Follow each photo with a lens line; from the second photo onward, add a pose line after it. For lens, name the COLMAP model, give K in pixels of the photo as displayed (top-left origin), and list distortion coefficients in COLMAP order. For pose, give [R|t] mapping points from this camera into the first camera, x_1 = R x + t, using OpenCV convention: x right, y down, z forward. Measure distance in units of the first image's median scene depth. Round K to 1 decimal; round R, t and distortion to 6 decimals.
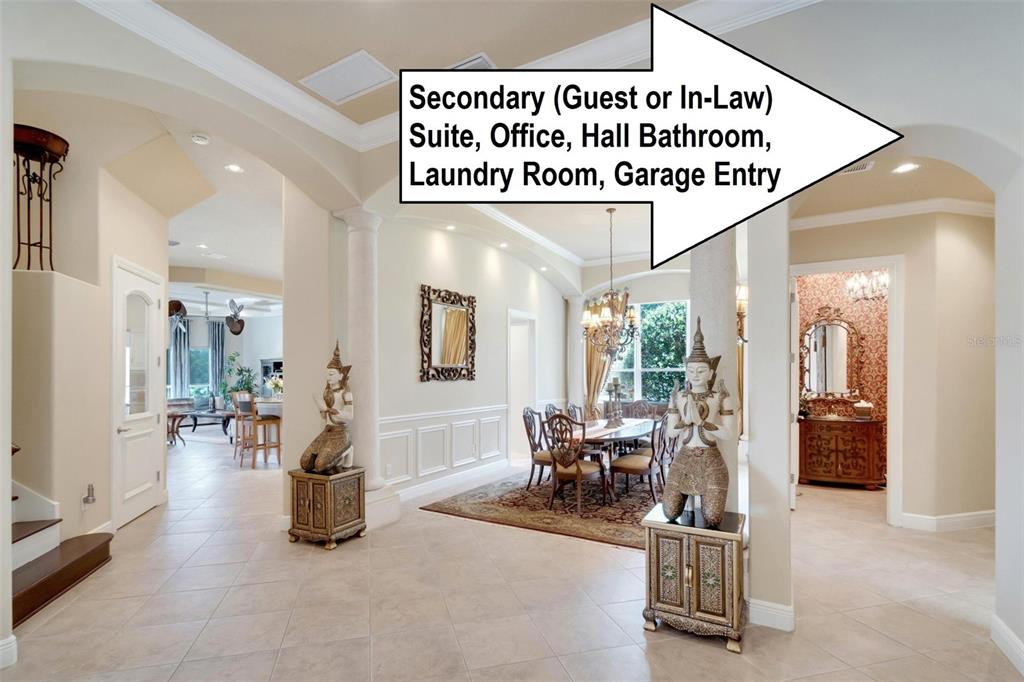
lens RADIAL K [[479.8, 0, 496.9], [0, 479.8, 373.7], [0, 0, 1]] dist [0.000435, -0.000060]
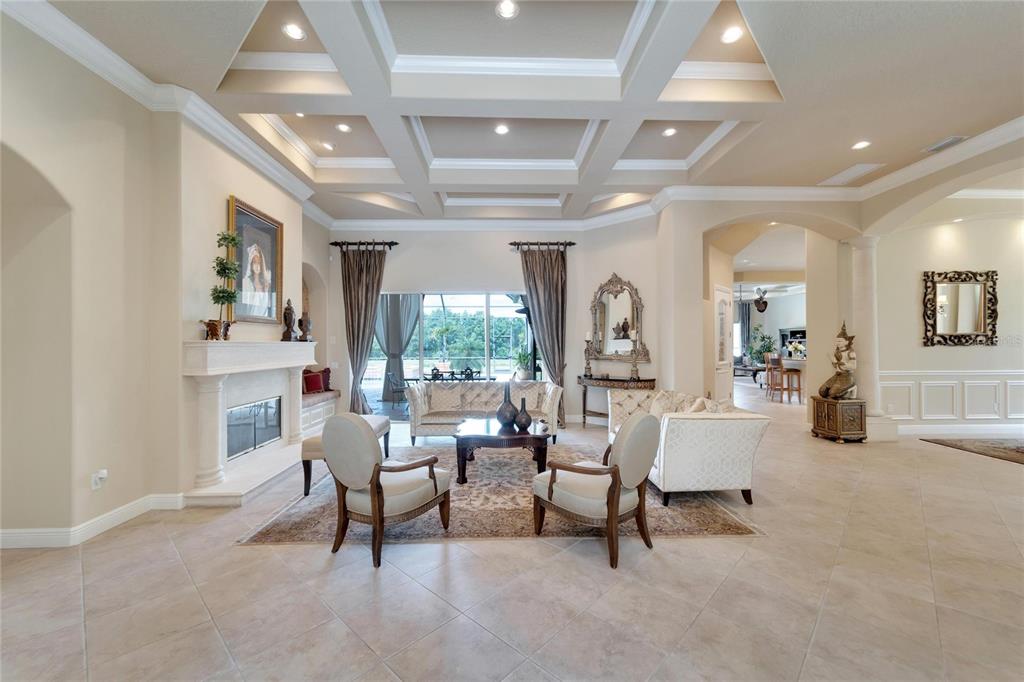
lens RADIAL K [[418.5, 0, 511.4], [0, 418.5, 340.4], [0, 0, 1]] dist [0.001358, 0.000125]
pose [[0.531387, -0.004890, -0.847115, 0.204738], [0.006973, 0.999975, -0.001398, -0.005548], [0.847101, -0.005164, 0.531408, -0.538215]]
